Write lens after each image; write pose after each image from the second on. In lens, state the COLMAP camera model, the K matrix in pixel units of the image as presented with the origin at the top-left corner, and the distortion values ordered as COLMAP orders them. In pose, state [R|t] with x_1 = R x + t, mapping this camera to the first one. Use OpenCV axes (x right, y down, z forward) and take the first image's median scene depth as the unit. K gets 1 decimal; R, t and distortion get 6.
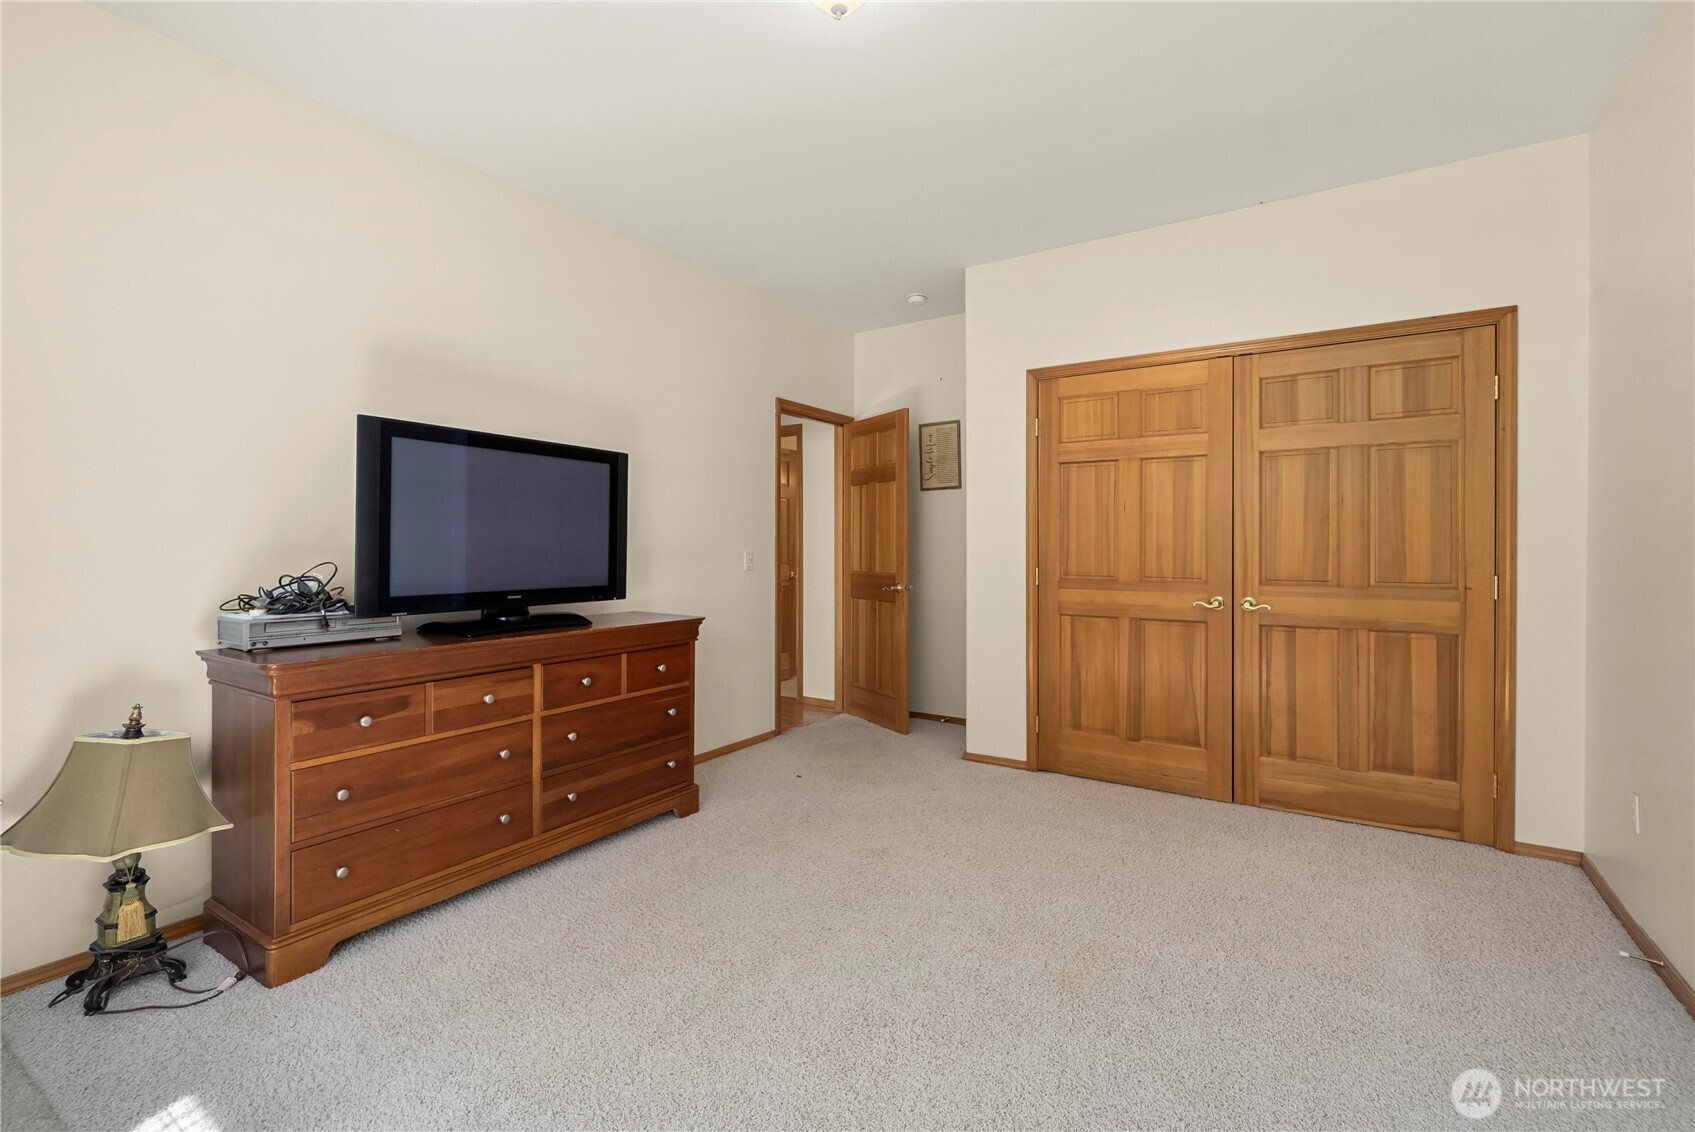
lens RADIAL K [[753.6, 0, 847.9], [0, 753.6, 543.5], [0, 0, 1]] dist [0.000377, 0.000081]
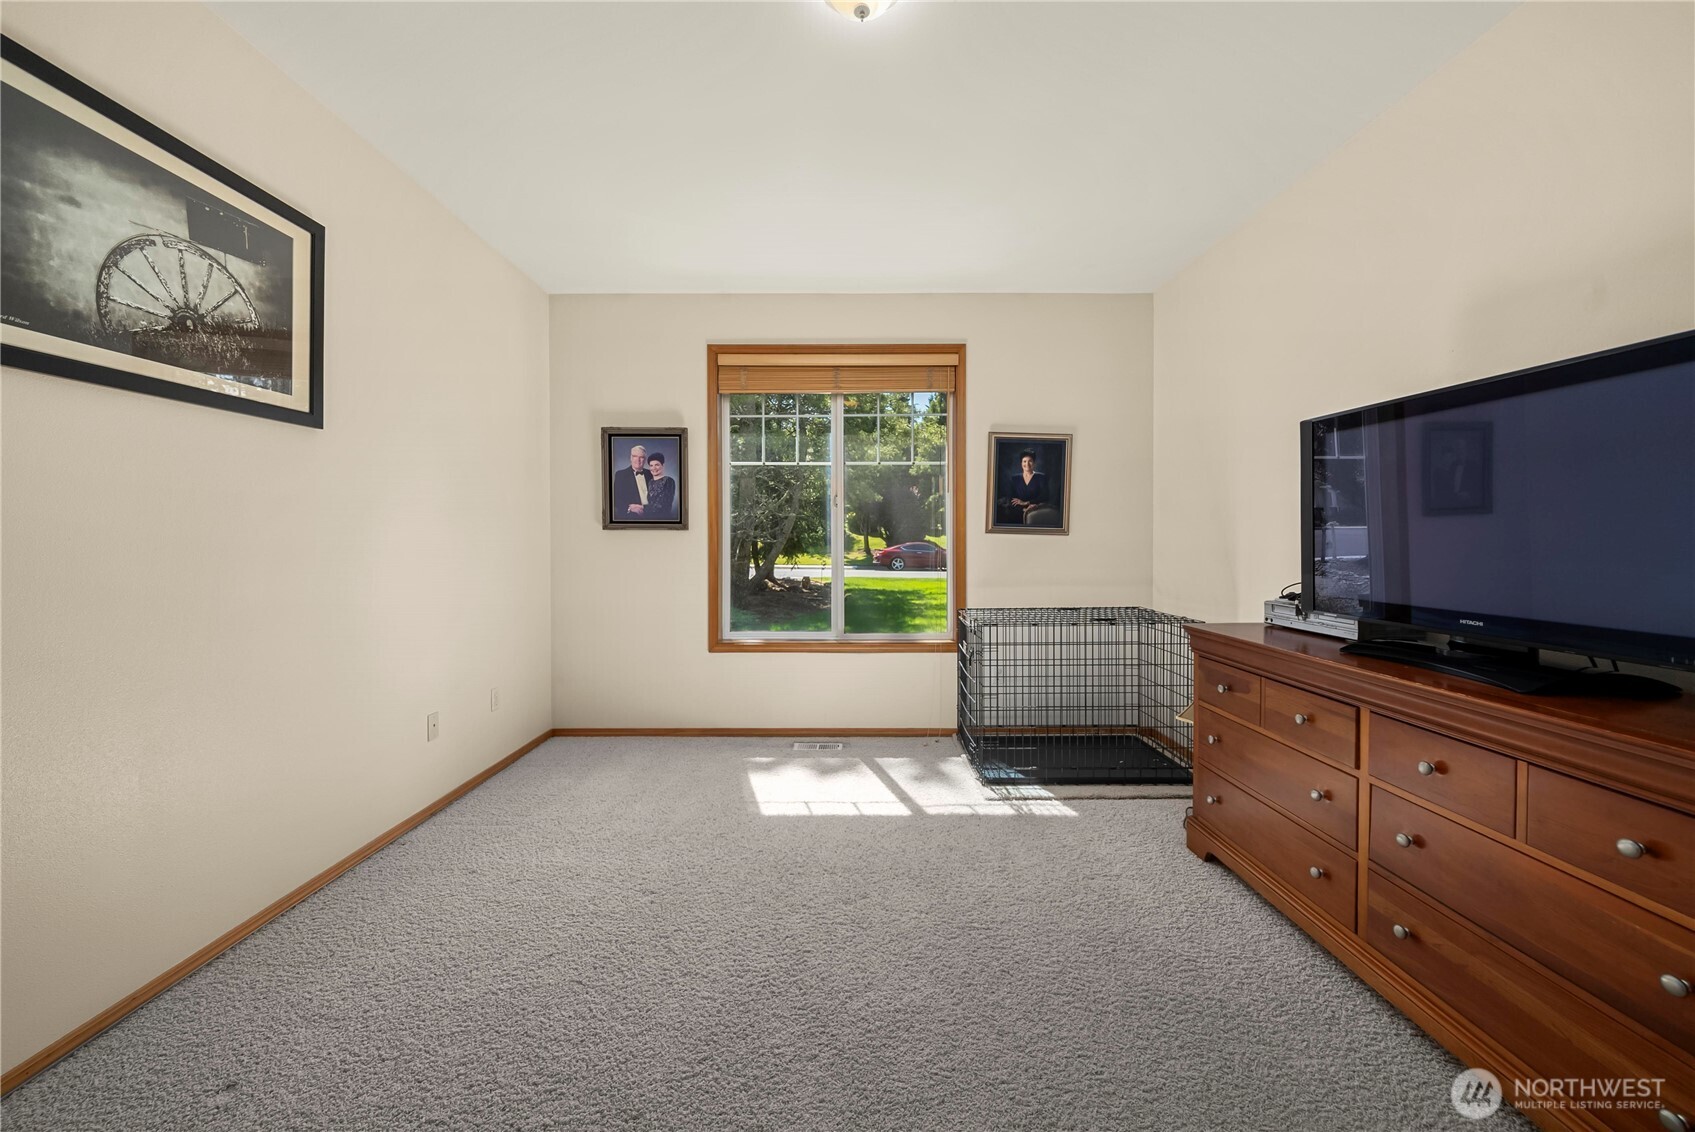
lens RADIAL K [[636.5, 0, 842.6], [0, 636.5, 552.1], [0, 0, 1]] dist [-0.003074, -0.000185]
pose [[-0.840899, 0.008979, -0.541117, 0.386715], [0.002478, 0.999916, 0.012741, 0.001229], [0.541186, 0.009373, -0.840851, 1.388367]]
